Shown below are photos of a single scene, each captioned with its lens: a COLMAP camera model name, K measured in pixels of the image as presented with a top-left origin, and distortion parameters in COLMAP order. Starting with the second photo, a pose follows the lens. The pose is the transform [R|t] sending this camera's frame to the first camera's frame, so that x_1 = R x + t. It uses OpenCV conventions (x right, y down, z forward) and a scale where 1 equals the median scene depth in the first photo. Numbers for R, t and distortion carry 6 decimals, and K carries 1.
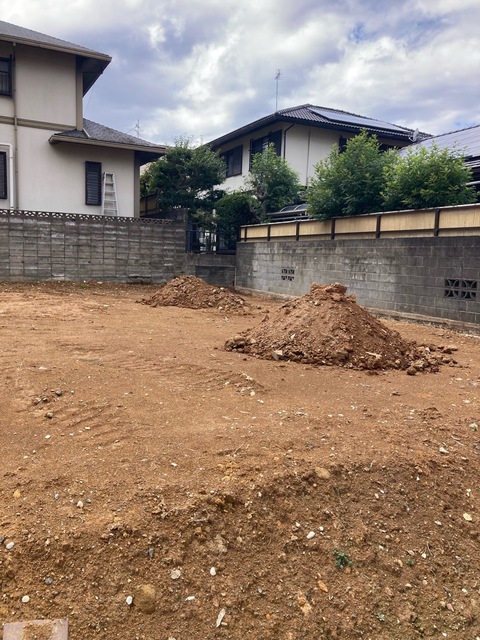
lens RADIAL K [[508.5, 0, 234.5], [0, 508.5, 320.2], [0, 0, 1]] dist [0.035410, -0.043572]
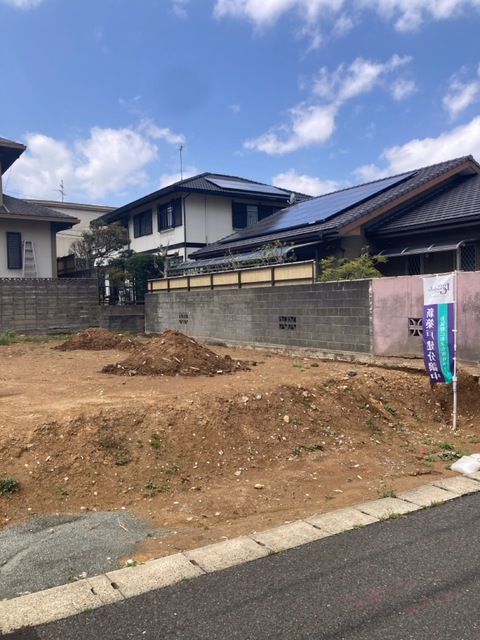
lens RADIAL K [[508.5, 0, 243.8], [0, 508.5, 325.1], [0, 0, 1]] dist [0.035410, -0.043572]
pose [[0.989307, -0.060371, 0.132769, 0.078471], [0.070210, 0.995023, -0.070712, 0.020172], [-0.127840, 0.079278, 0.988621, -0.209149]]
